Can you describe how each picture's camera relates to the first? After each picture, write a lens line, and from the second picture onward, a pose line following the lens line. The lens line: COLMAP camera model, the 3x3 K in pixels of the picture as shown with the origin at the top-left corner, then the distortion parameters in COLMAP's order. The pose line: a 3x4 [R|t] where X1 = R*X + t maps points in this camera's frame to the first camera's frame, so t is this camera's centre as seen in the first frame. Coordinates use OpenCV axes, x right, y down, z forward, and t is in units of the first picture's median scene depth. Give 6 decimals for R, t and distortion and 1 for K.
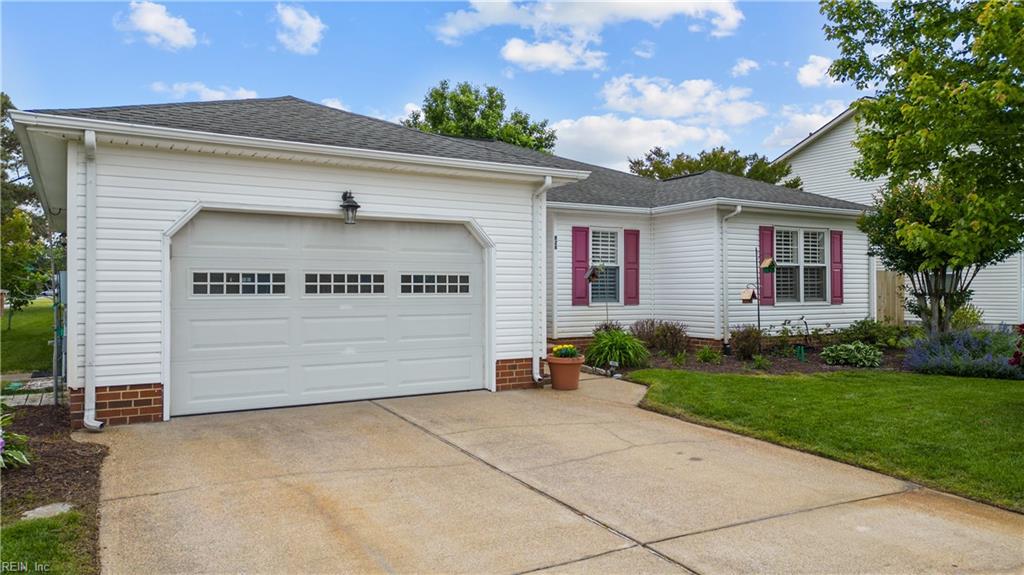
lens RADIAL K [[708.2, 0, 512.0], [0, 708.2, 287.5], [0, 0, 1]] dist [0.074416, -0.081498]
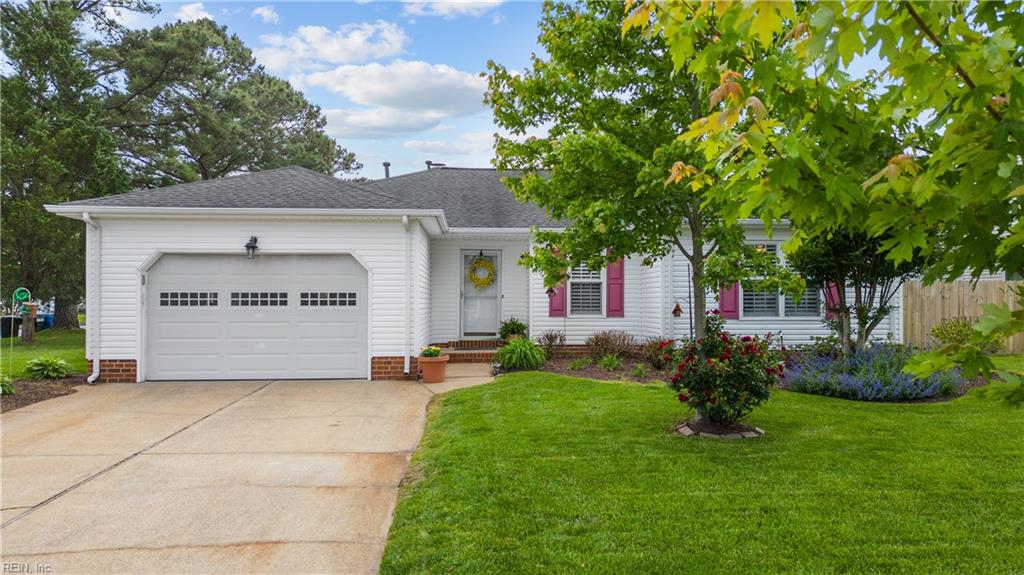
lens RADIAL K [[708.2, 0, 512.0], [0, 708.2, 287.5], [0, 0, 1]] dist [0.074416, -0.081498]
pose [[0.887510, -0.008134, -0.460716, 0.828760], [0.000051, 0.999846, -0.017554, -0.003245], [0.460788, 0.015556, 0.887374, -0.058301]]
